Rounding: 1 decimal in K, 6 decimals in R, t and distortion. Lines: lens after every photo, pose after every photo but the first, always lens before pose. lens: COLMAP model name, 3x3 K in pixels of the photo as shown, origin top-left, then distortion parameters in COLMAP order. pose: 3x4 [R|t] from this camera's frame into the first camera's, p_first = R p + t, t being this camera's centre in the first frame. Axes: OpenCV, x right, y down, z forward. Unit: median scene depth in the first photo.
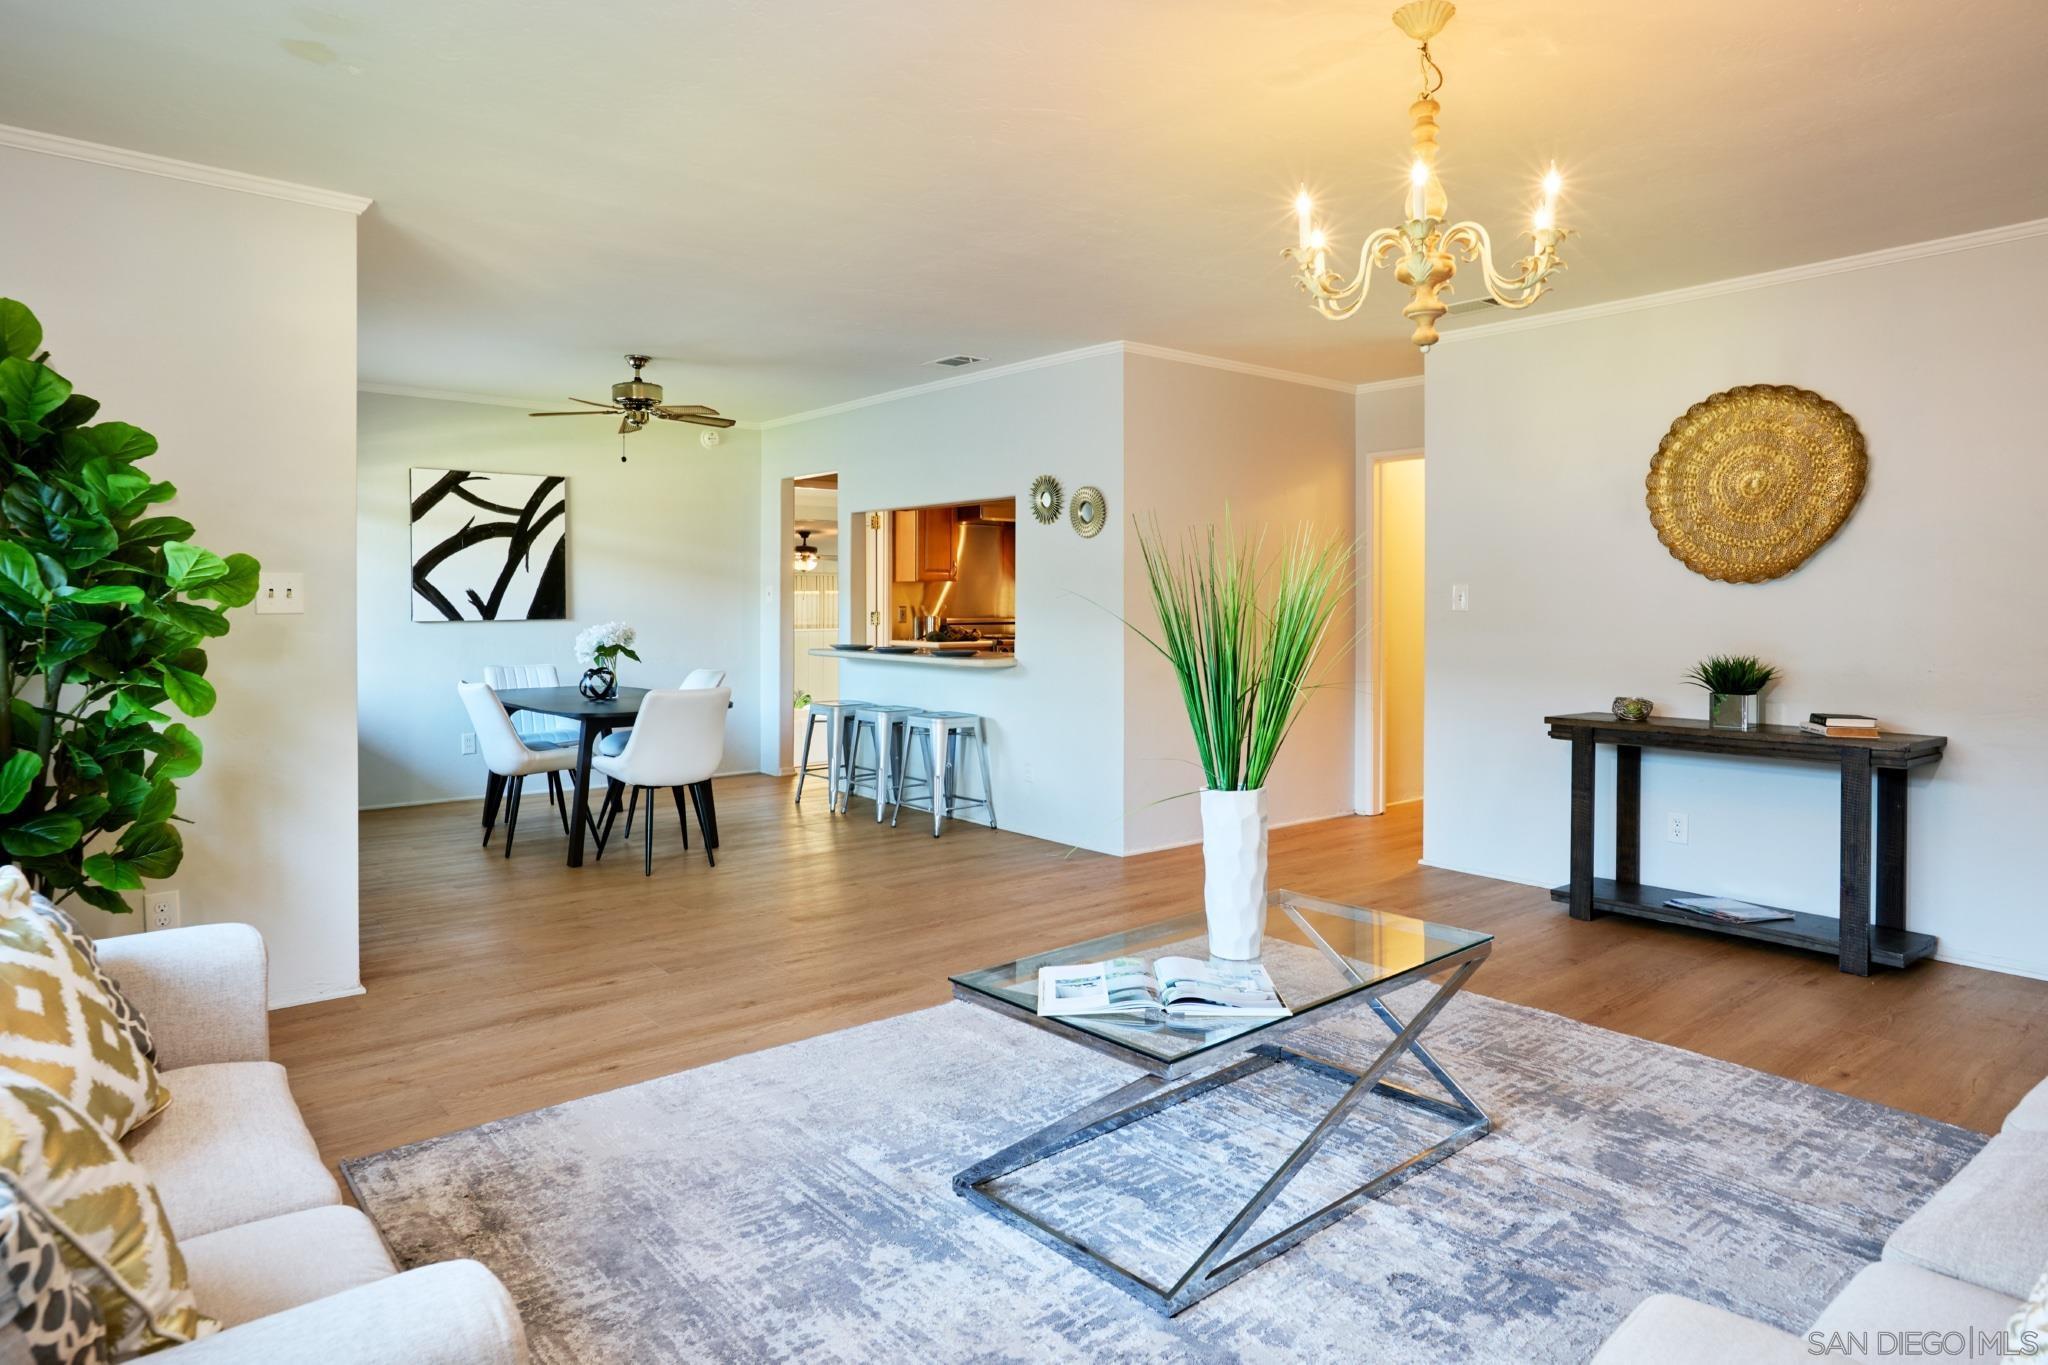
lens RADIAL K [[1232.5, 0, 1024.0], [0, 1232.5, 682.5], [0, 0, 1]] dist [-0.000235, -0.000040]
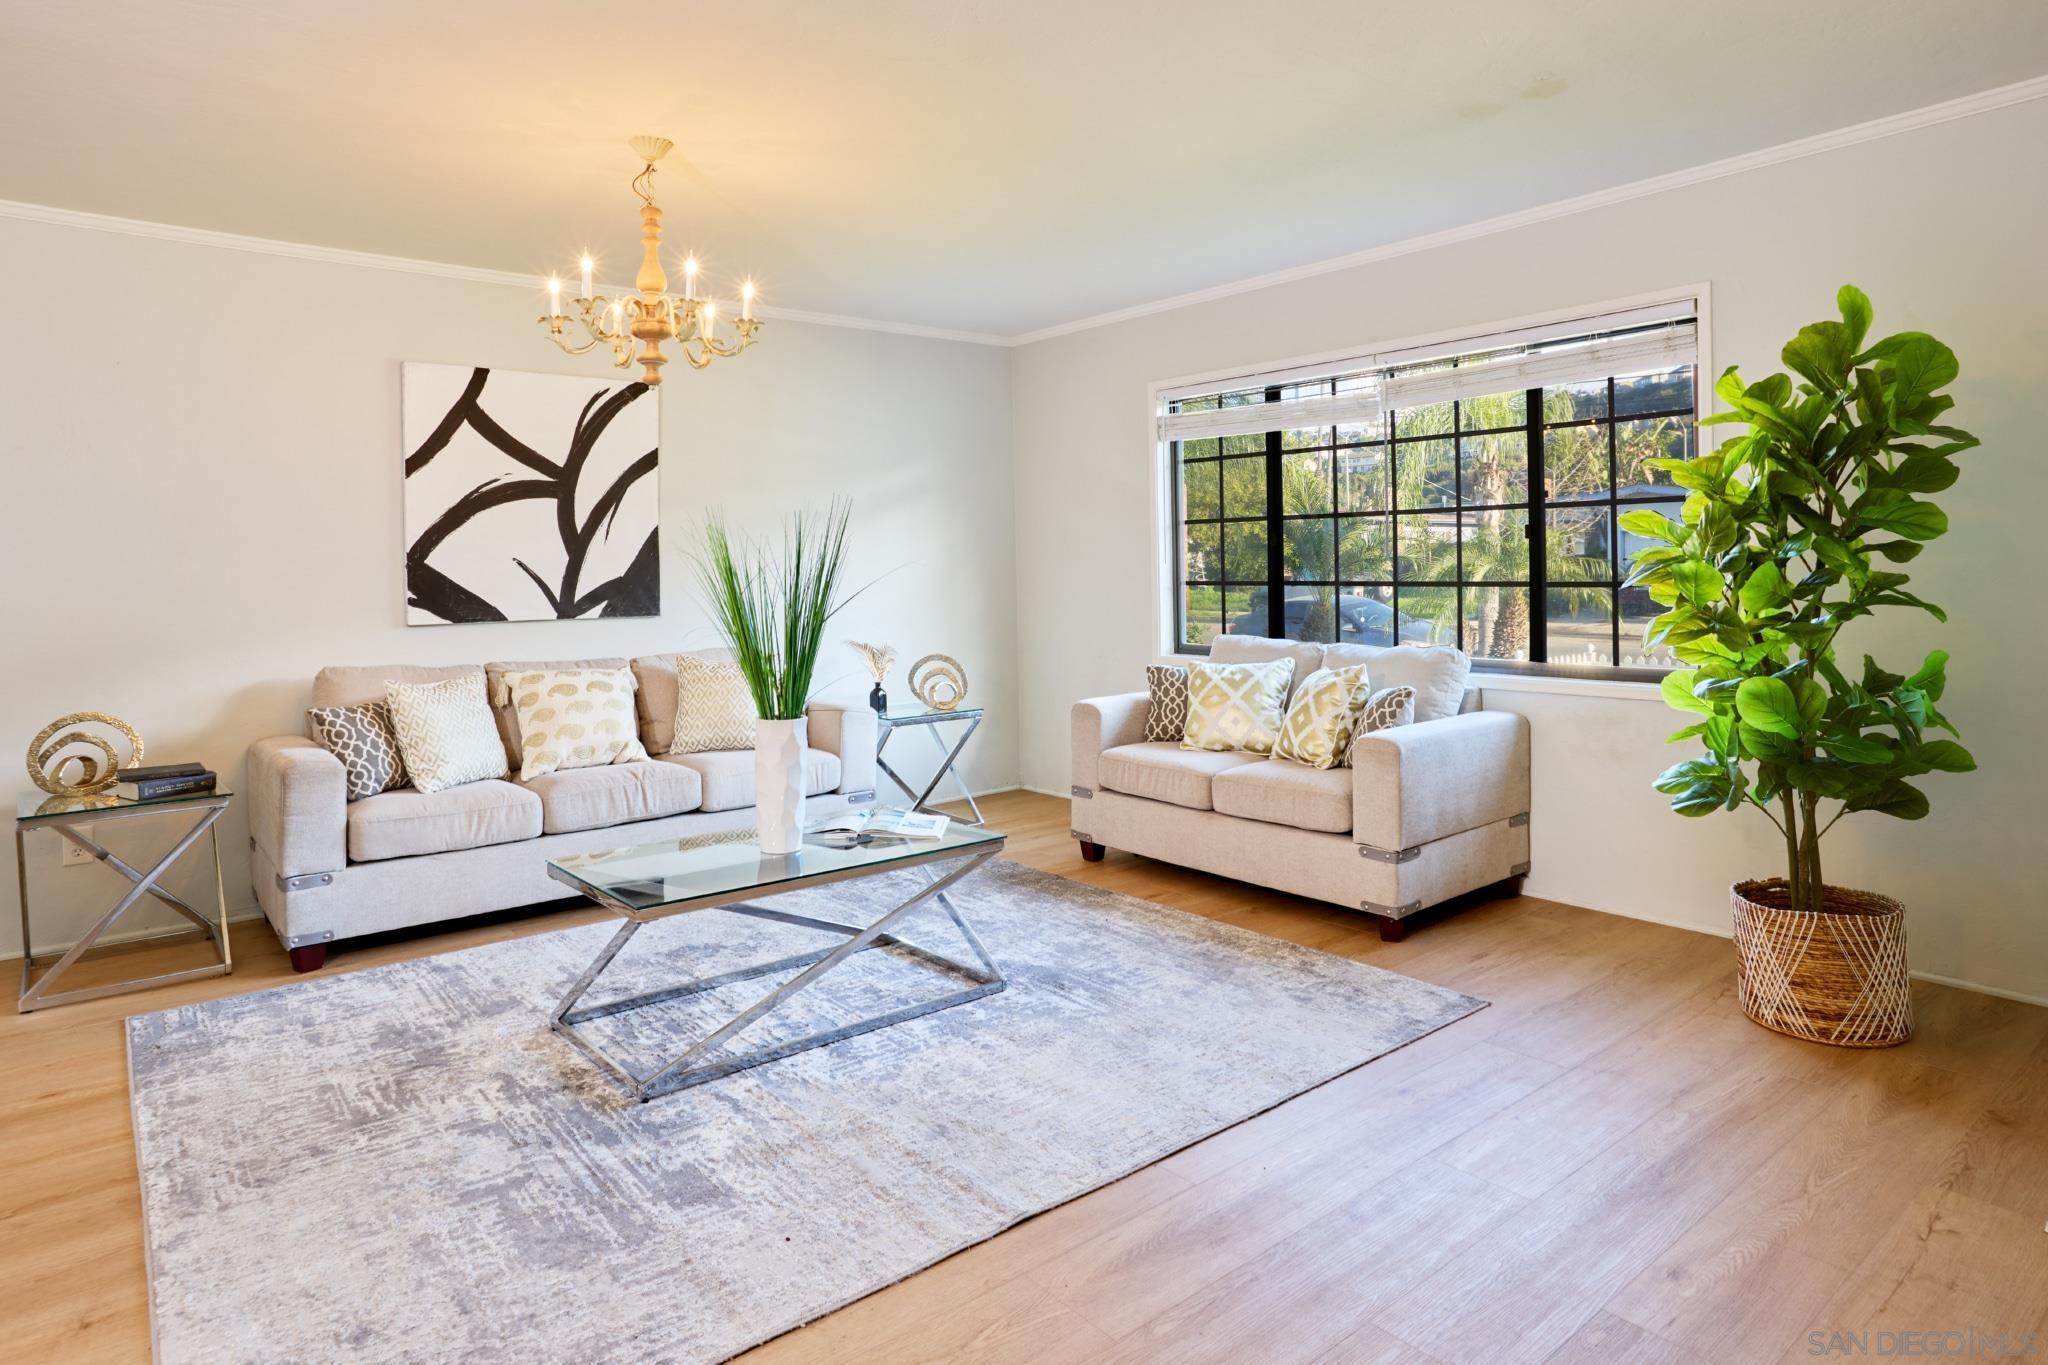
lens RADIAL K [[1201.4, 0, 1024.0], [0, 1201.4, 682.5], [0, 0, 1]] dist [0.000378, 0.000133]
pose [[-0.999839, 0.015421, 0.009194, -0.083879], [0.016677, 0.987377, 0.157510, -0.128305], [-0.006649, 0.157638, -0.987475, 2.027212]]
